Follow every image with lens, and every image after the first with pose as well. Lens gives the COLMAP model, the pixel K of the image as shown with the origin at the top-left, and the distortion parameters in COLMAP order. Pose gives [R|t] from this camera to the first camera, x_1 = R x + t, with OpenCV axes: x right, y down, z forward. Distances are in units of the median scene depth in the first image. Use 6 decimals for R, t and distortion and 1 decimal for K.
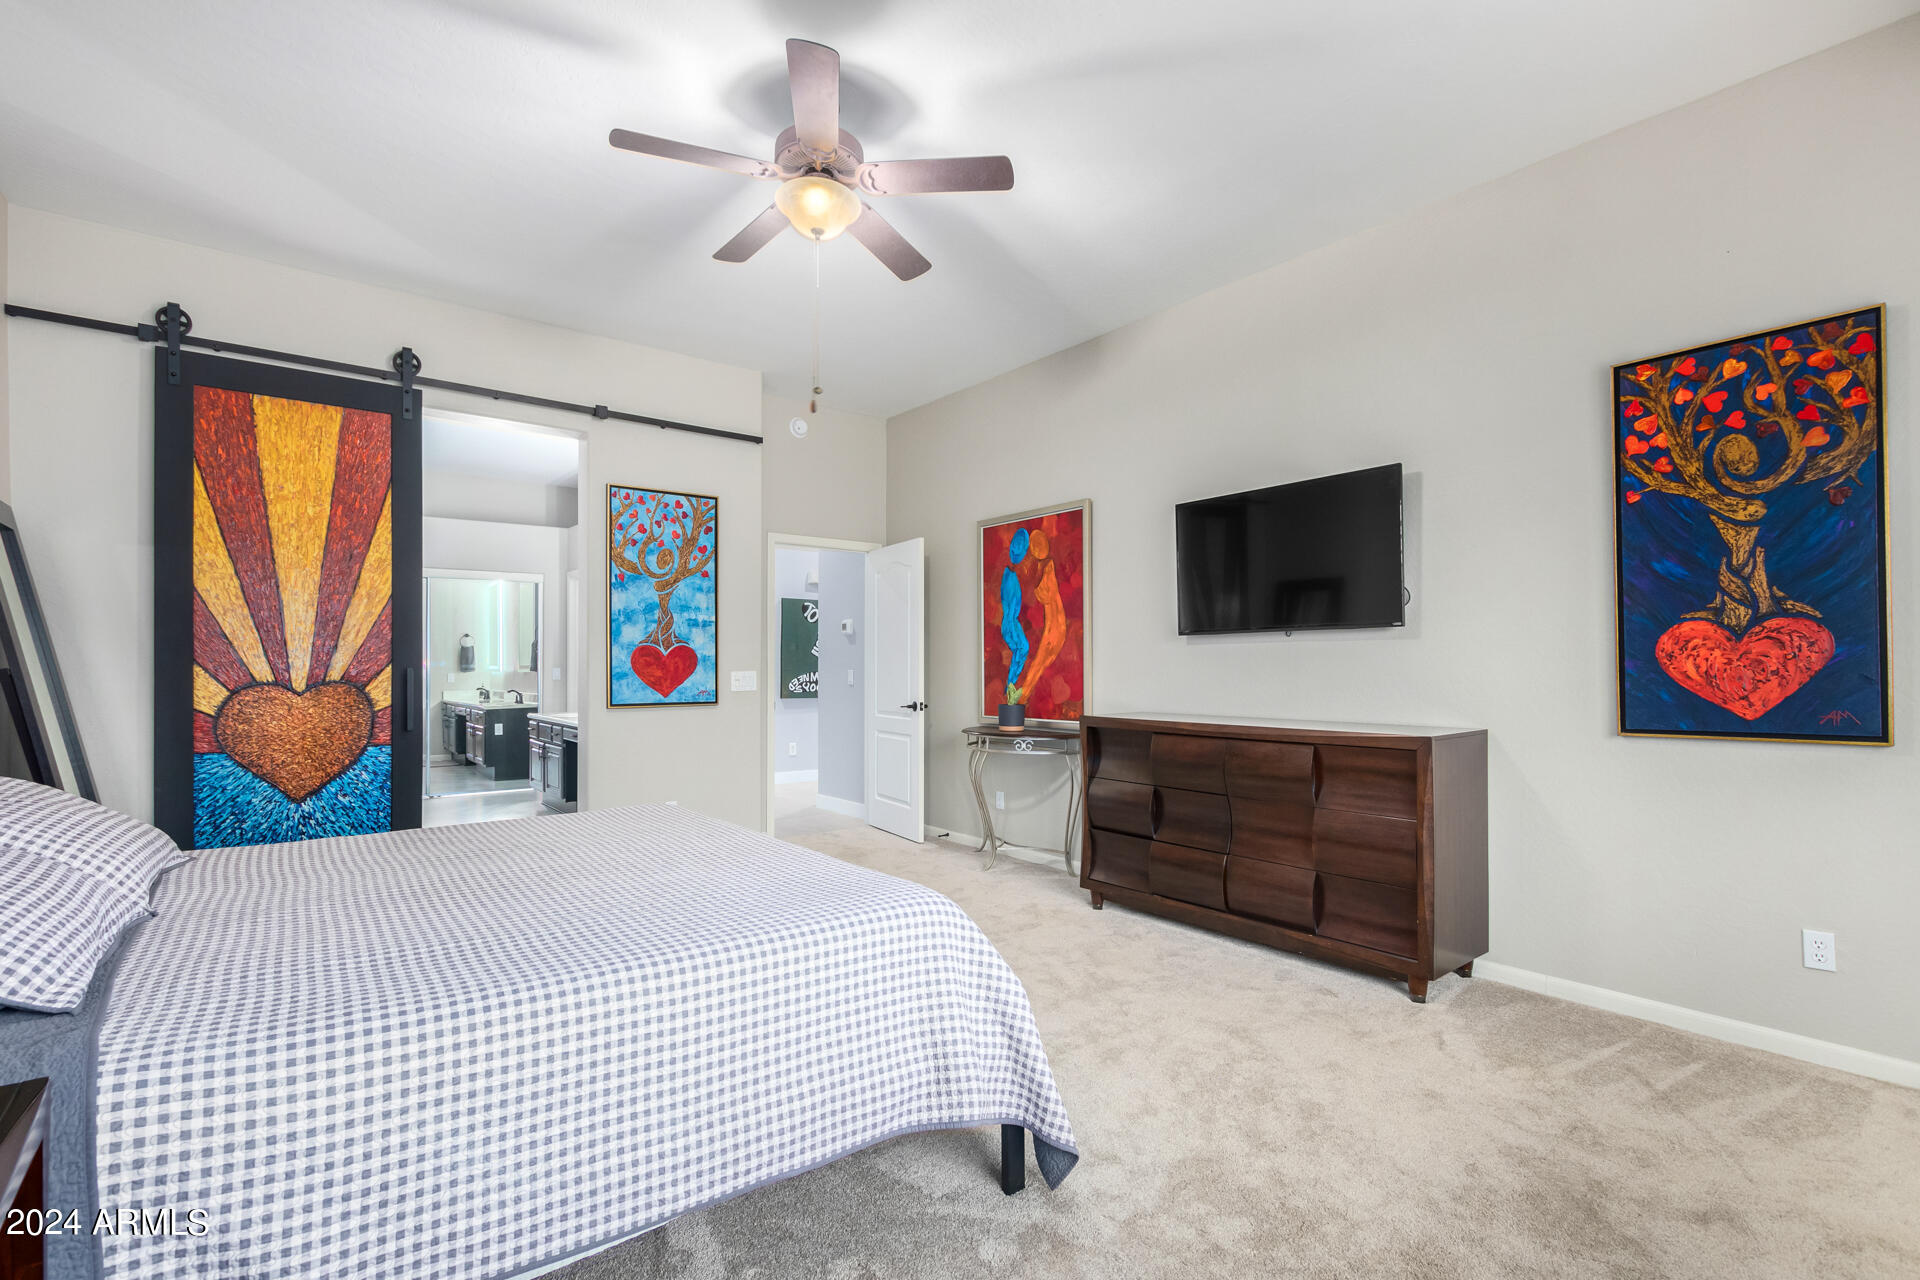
lens RADIAL K [[875.0, 0, 971.6], [0, 875.0, 658.3], [0, 0, 1]] dist [-0.000563, 0.000050]
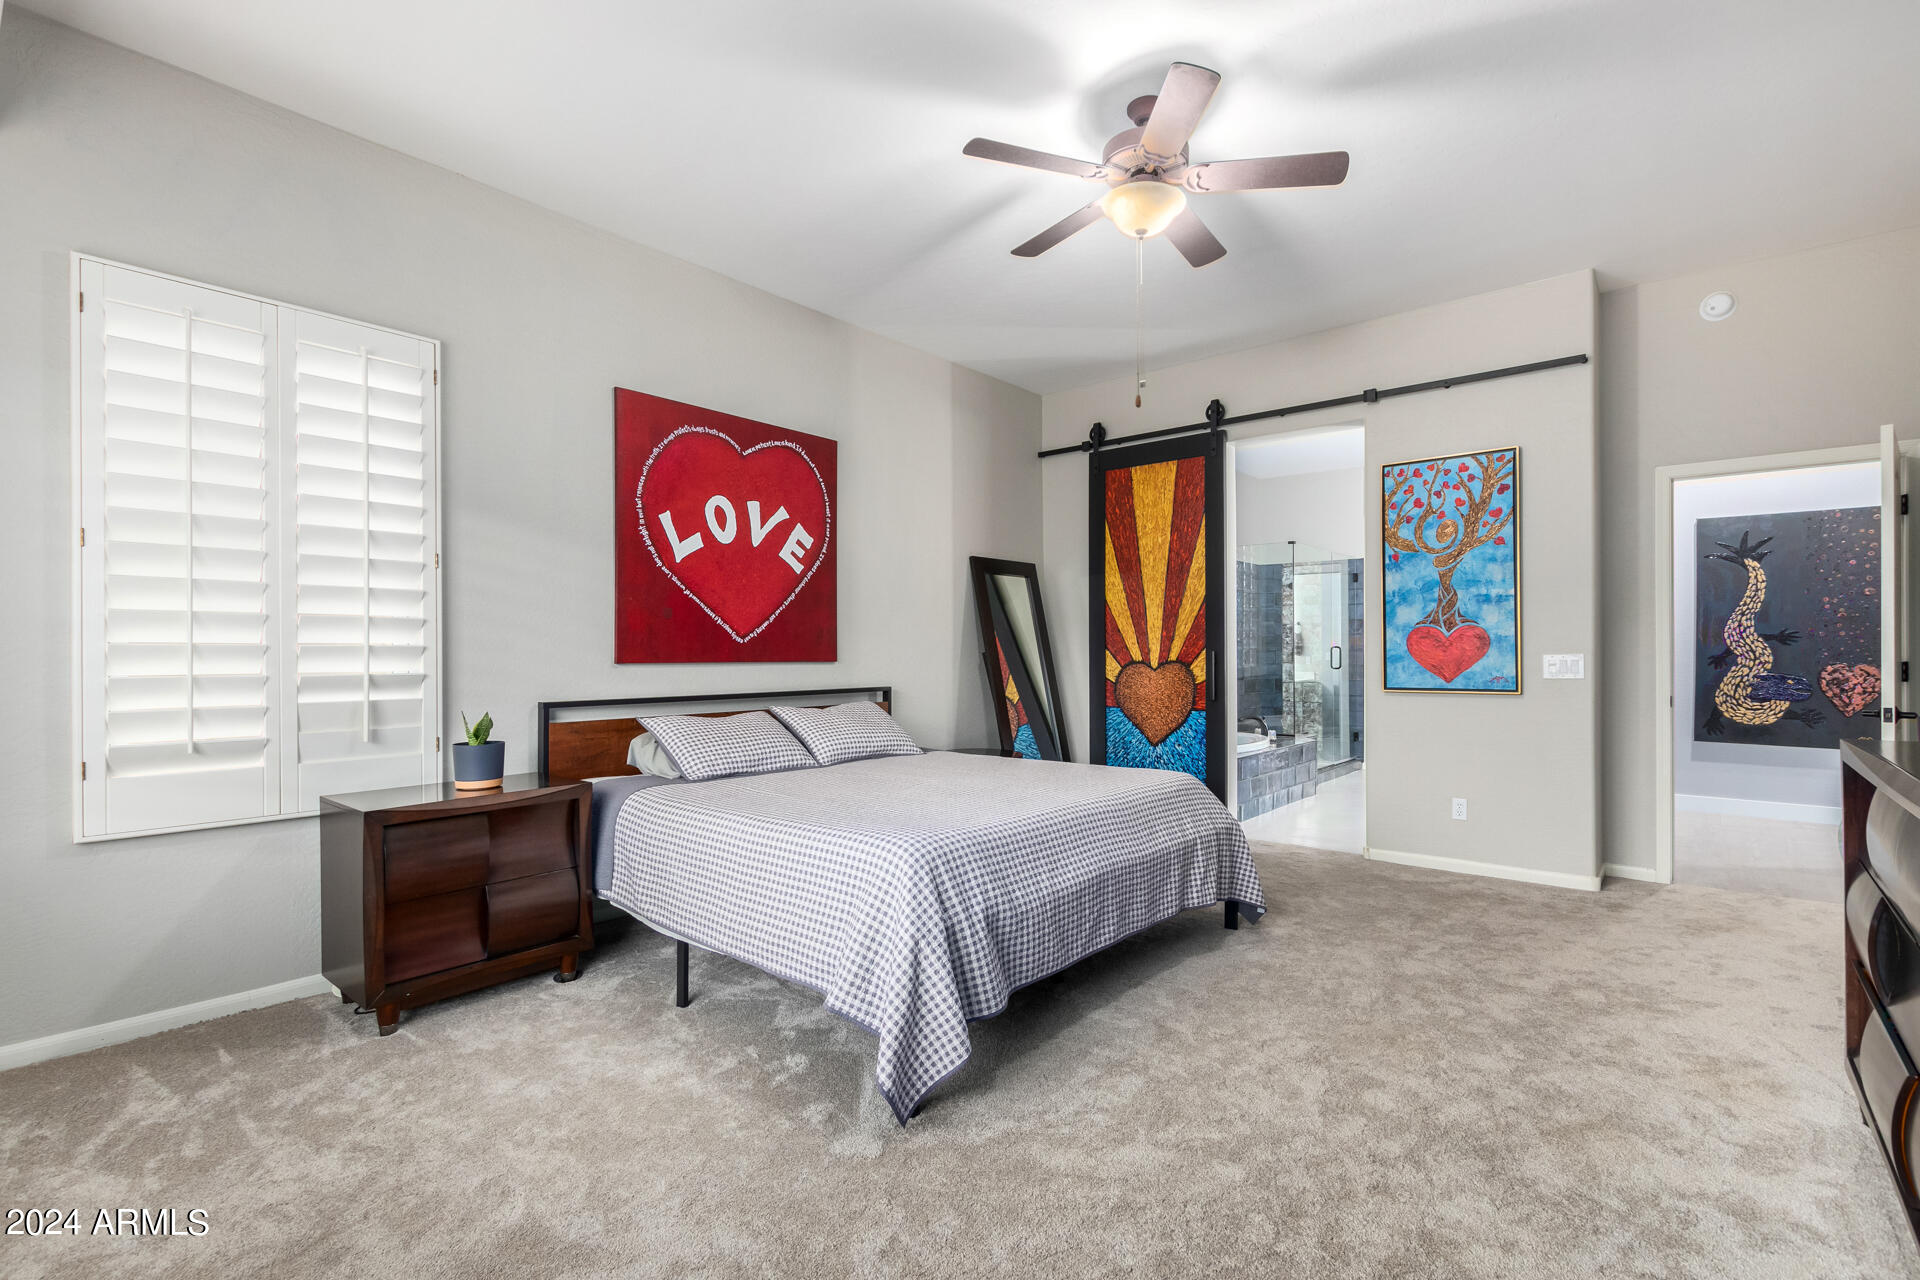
lens RADIAL K [[875.0, 0, 970.9], [0, 875.0, 645.4], [0, 0, 1]] dist [-0.000563, 0.000050]
pose [[0.206375, -0.012265, -0.978396, 0.457363], [0.010900, 0.999888, -0.010235, 0.010069], [0.978412, -0.008552, 0.206486, 0.339630]]
